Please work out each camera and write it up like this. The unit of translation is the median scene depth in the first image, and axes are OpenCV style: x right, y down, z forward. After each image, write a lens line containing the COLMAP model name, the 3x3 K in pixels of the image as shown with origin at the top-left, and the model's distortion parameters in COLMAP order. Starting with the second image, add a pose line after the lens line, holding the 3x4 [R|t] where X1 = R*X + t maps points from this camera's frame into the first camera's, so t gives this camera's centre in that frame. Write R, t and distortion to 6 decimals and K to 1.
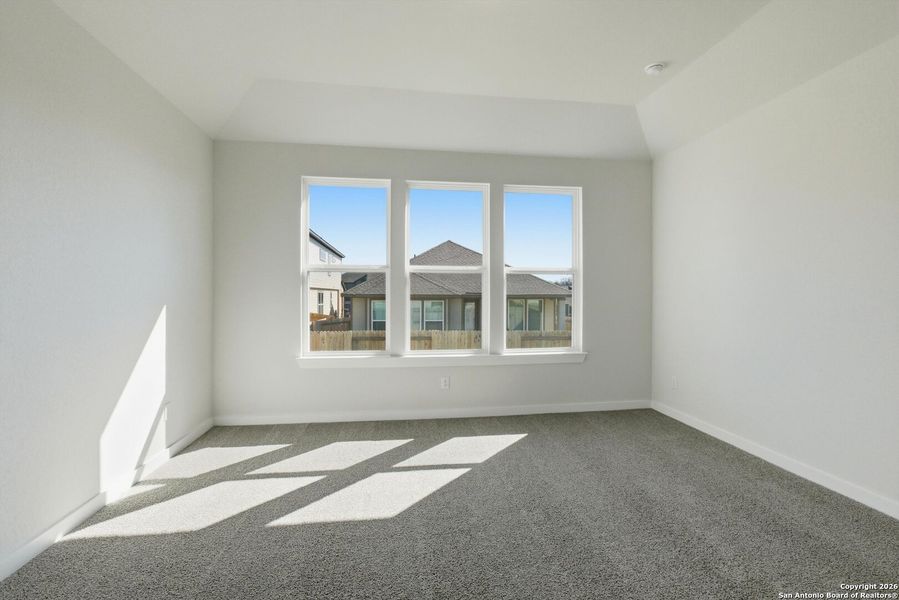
lens RADIAL K [[392.3, 0, 446.3], [0, 392.3, 297.7], [0, 0, 1]] dist [0.007874, -0.000515]
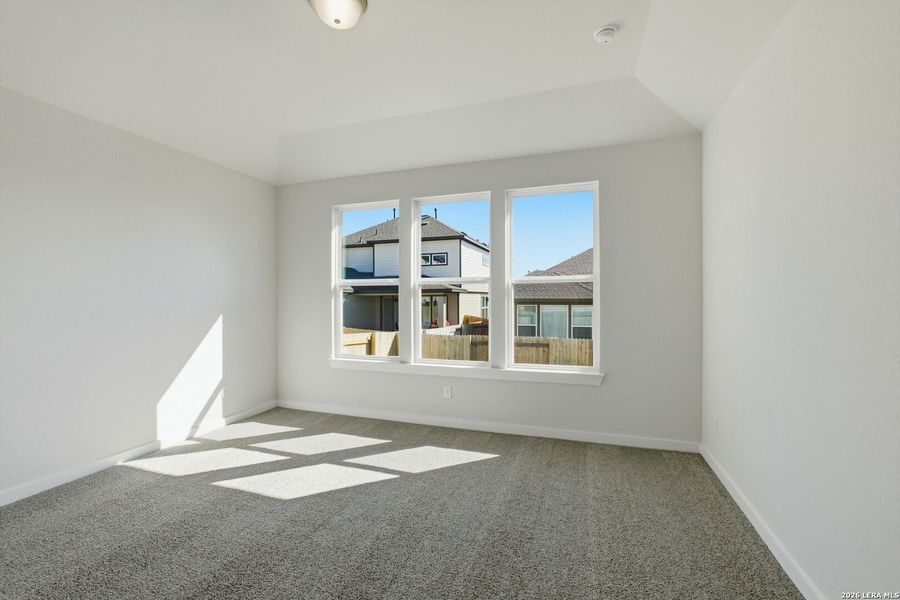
lens RADIAL K [[392.8, 0, 445.9], [0, 392.8, 300.5], [0, 0, 1]] dist [0.007874, -0.000515]
pose [[0.891359, -0.000558, -0.453297, 0.563167], [0.001782, 0.999996, 0.002271, -0.028921], [0.453294, -0.002832, 0.891356, 0.110531]]
